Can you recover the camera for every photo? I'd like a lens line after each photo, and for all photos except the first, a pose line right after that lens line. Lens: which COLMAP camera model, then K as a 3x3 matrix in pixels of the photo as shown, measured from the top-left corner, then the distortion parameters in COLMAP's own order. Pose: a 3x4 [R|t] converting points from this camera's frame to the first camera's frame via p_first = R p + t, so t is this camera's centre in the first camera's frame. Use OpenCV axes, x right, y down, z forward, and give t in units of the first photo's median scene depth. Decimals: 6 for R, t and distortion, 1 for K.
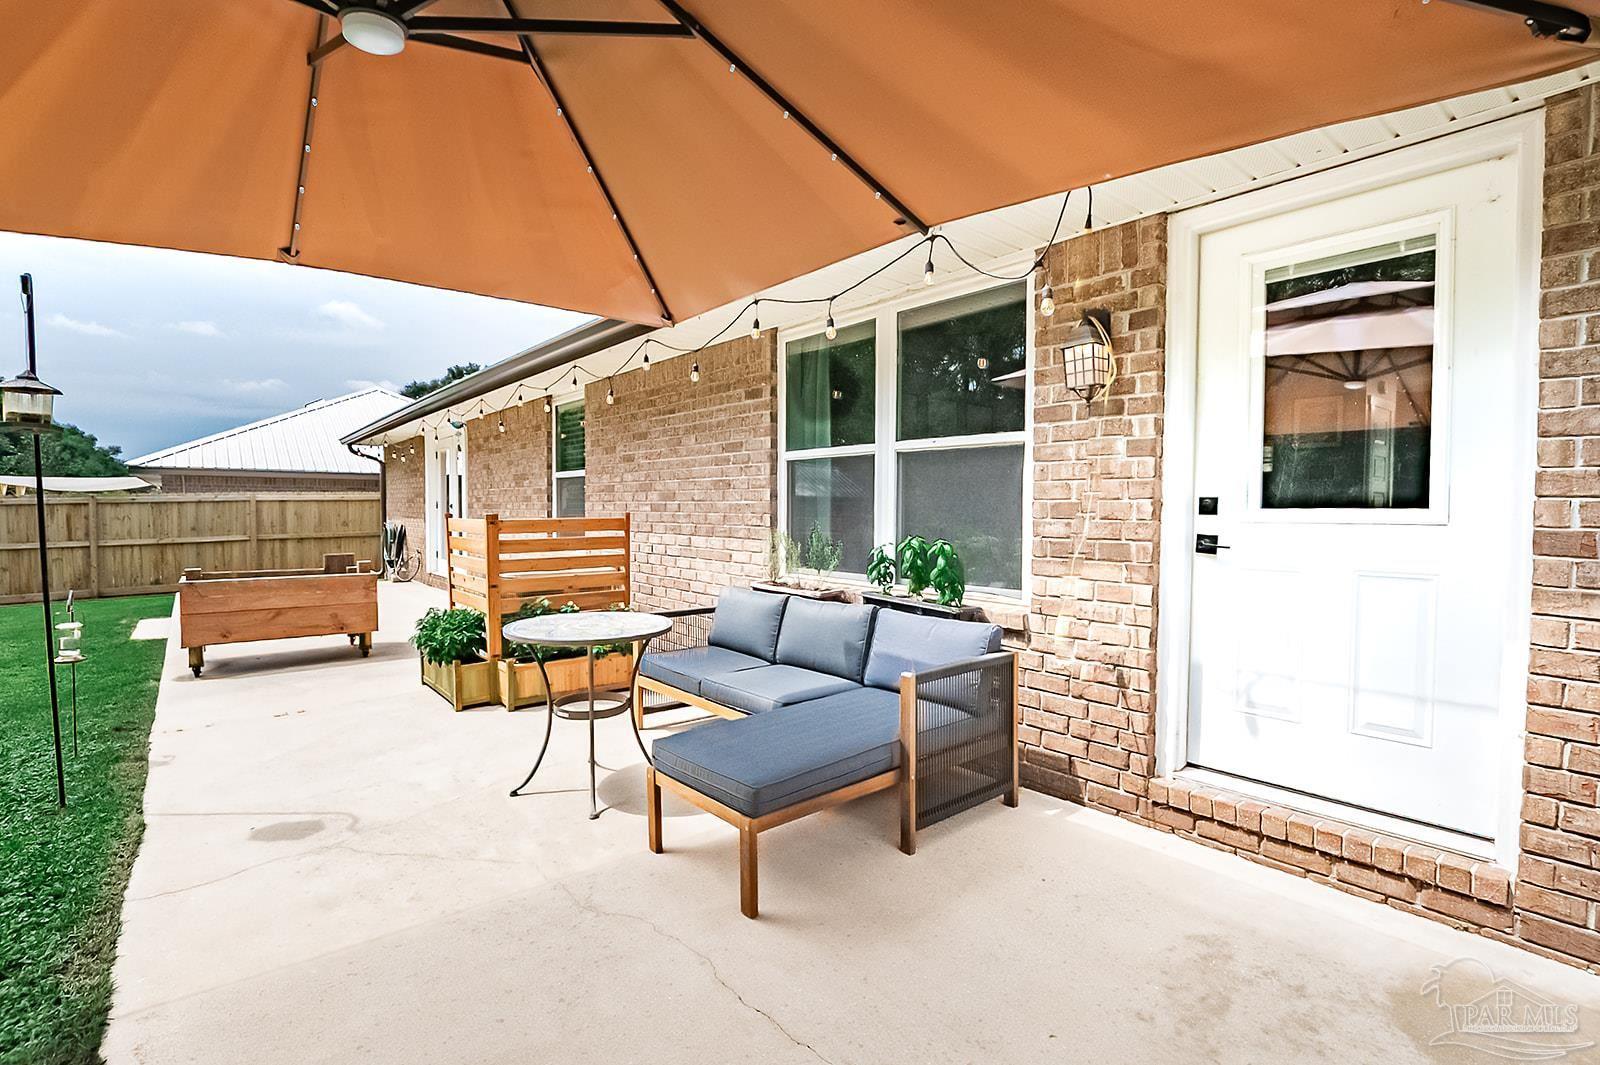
lens RADIAL K [[744.5, 0, 800.0], [0, 744.5, 532.5], [0, 0, 1]] dist [-0.001469, -0.000112]
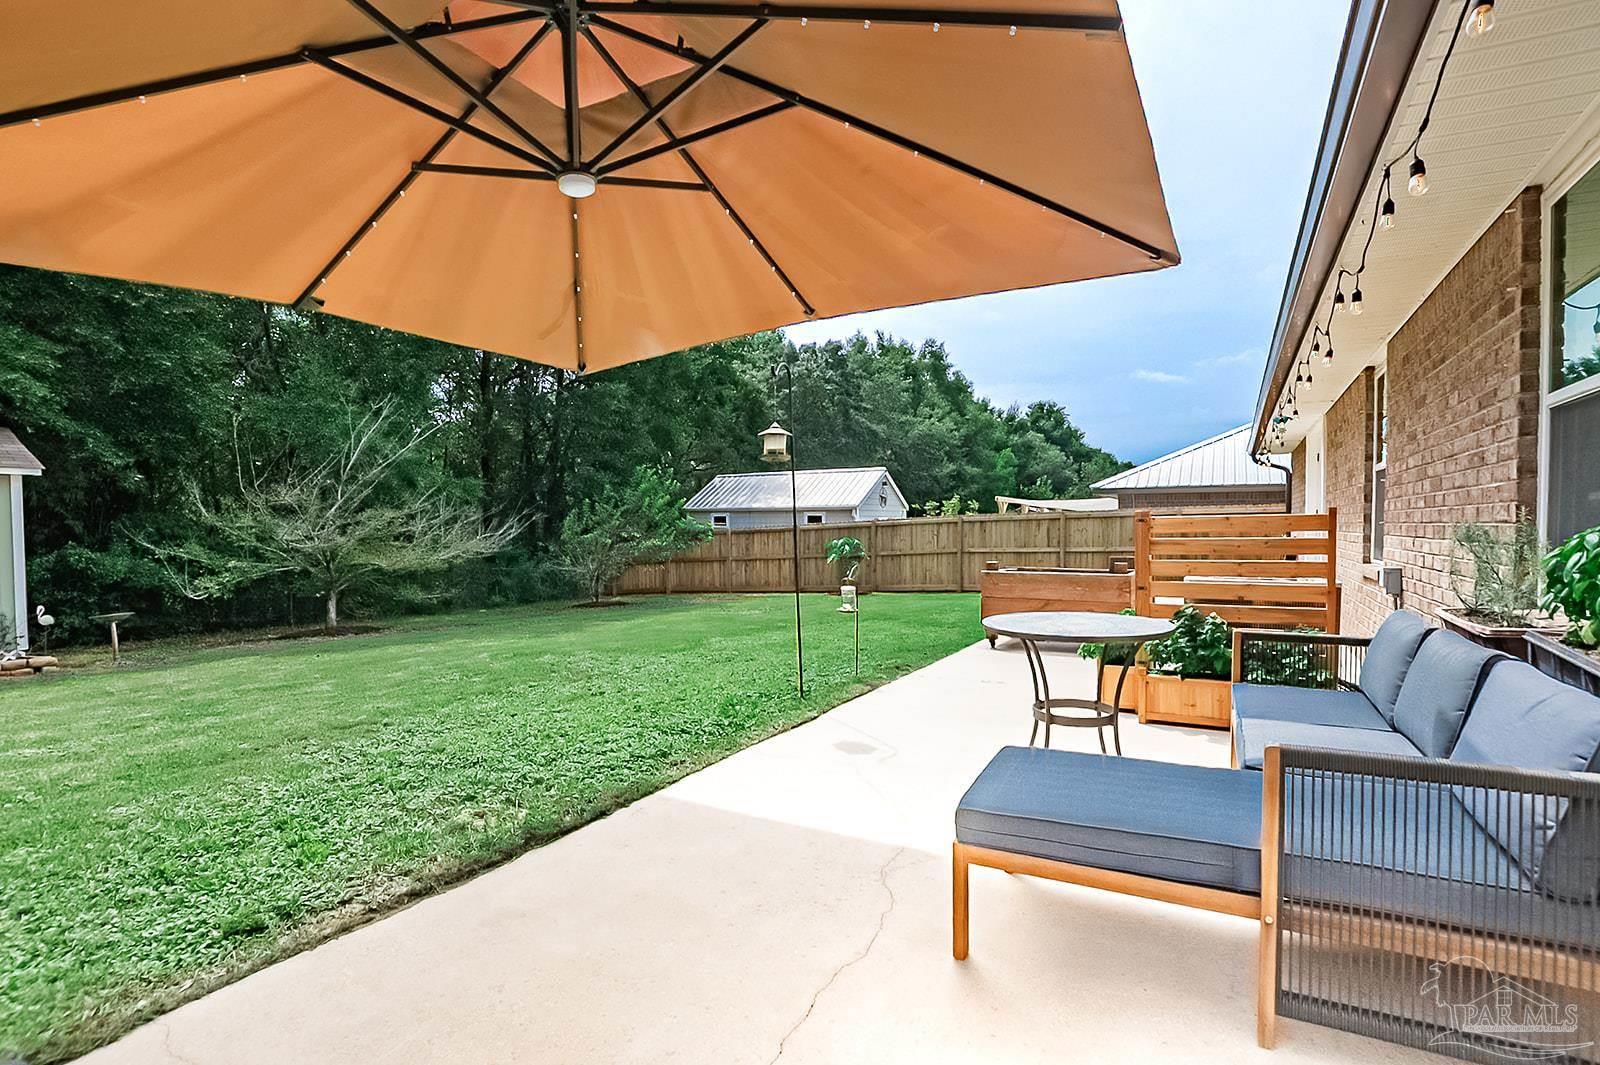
lens RADIAL K [[745.5, 0, 768.3], [0, 745.5, 538.9], [0, 0, 1]] dist [-0.018756, 0.001396]
pose [[0.362318, 0.010268, -0.931998, 0.230137], [-0.022351, 0.999747, 0.002326, 0.014207], [0.931786, 0.019988, 0.362456, 0.173040]]
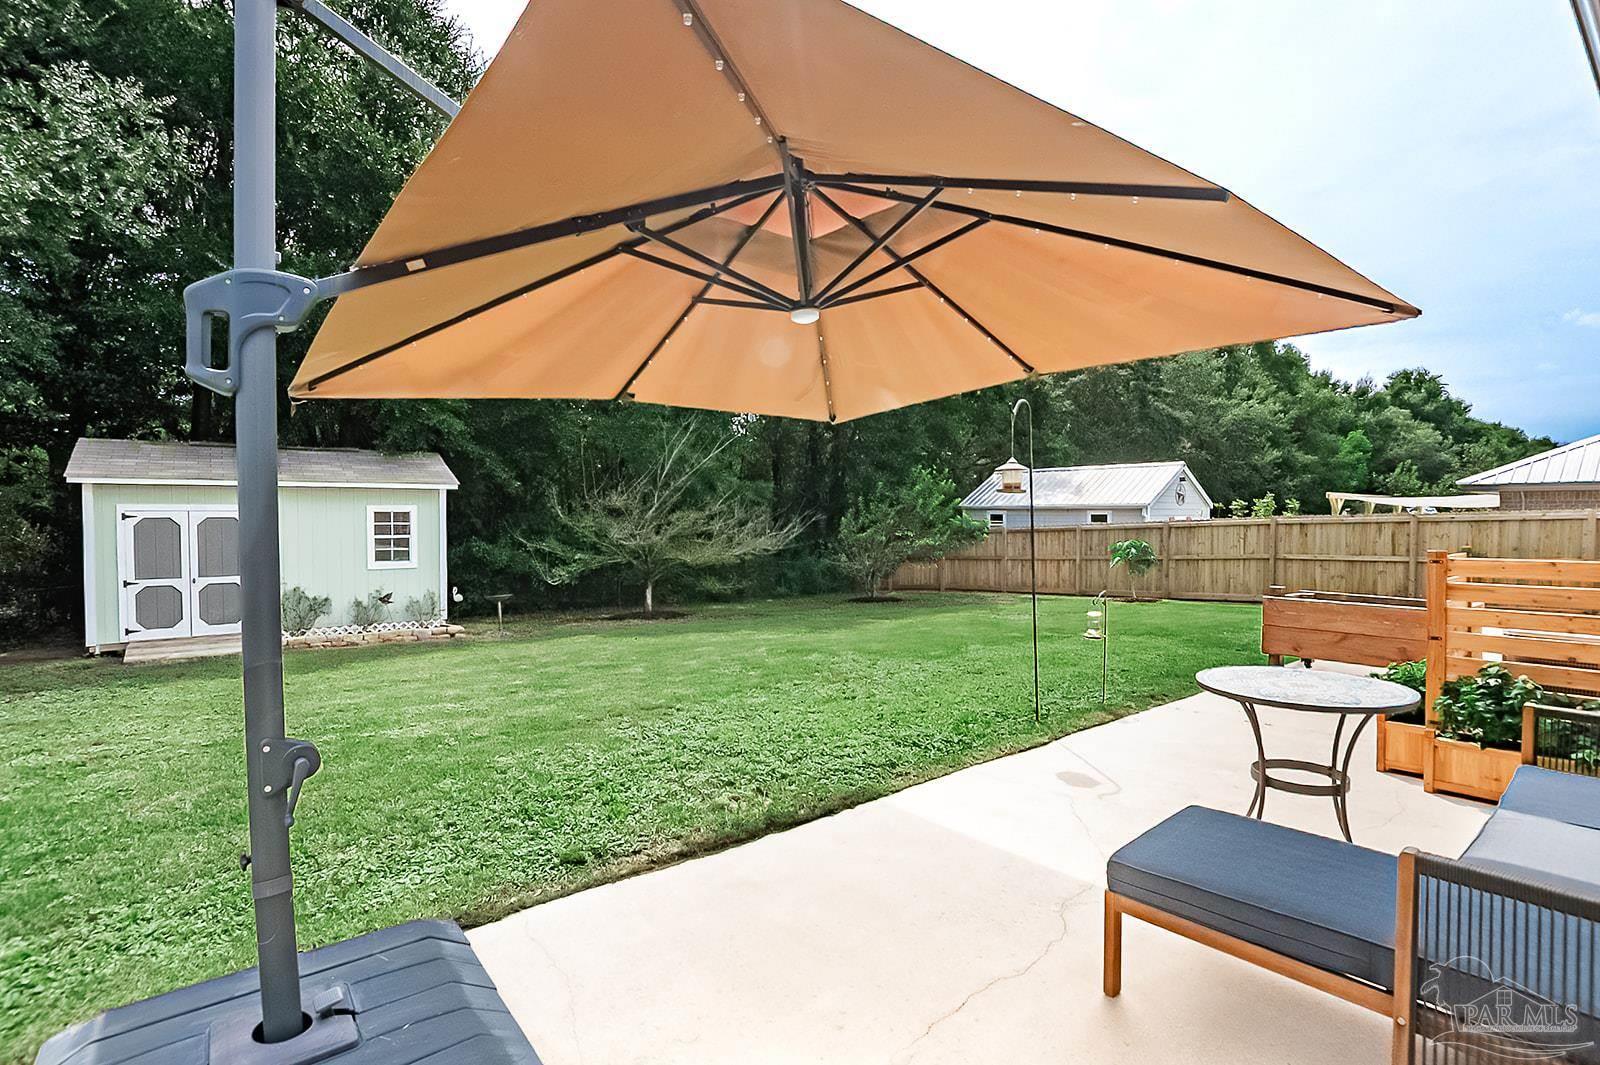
lens RADIAL K [[730.3, 0, 777.2], [0, 730.3, 515.7], [0, 0, 1]] dist [-0.023359, 0.003681]
pose [[0.007184, -0.008952, -0.999934, 0.308173], [-0.033286, 0.999404, -0.009187, -0.026105], [0.999420, 0.033350, 0.006882, 0.197574]]
